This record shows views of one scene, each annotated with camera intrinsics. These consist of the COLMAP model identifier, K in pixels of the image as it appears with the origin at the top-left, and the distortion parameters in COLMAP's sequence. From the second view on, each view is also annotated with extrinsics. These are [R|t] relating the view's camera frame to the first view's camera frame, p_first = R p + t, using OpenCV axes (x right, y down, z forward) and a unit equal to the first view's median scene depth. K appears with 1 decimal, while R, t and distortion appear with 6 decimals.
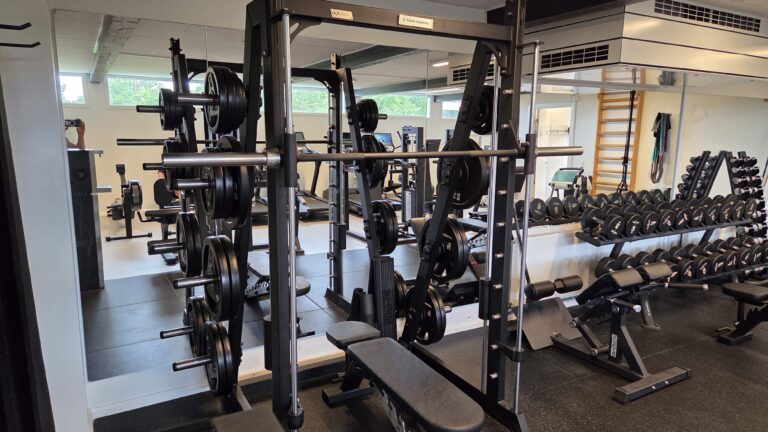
lens RADIAL K [[511.6, 0, 375.7], [0, 511.6, 218.6], [0, 0, 1]] dist [0.041784, -0.025489]
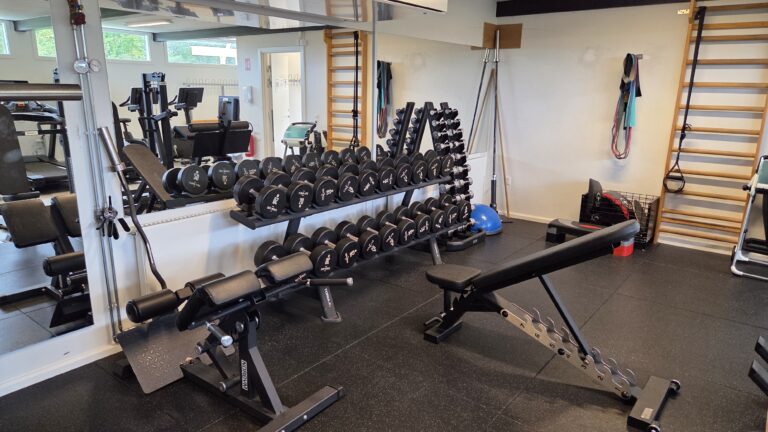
lens RADIAL K [[511.6, 0, 385.6], [0, 511.6, 221.2], [0, 0, 1]] dist [0.041784, -0.025489]
pose [[0.921838, -0.088817, 0.377261, 0.247680], [0.053945, 0.993317, 0.102037, -0.017699], [-0.383803, -0.073710, 0.920469, 0.179565]]
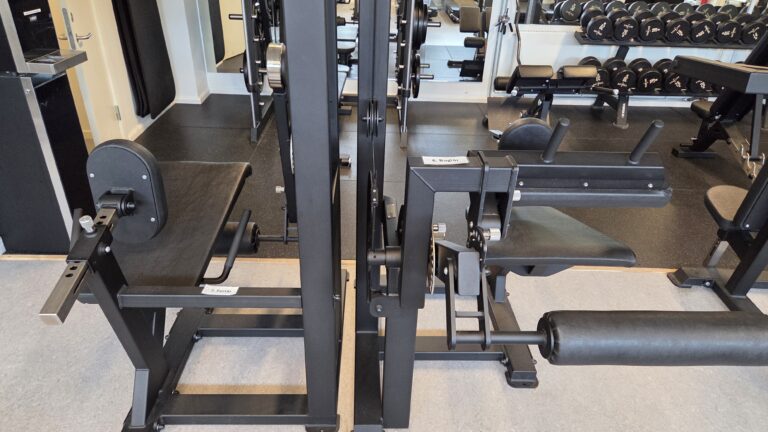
lens RADIAL K [[511.6, 0, 380.1], [0, 511.6, 213.2], [0, 0, 1]] dist [0.041784, -0.025489]
pose [[0.868137, 0.258043, -0.423971, 0.471012], [-0.107380, 0.931641, 0.347153, 0.039563], [0.484569, -0.255851, 0.836501, -0.195324]]
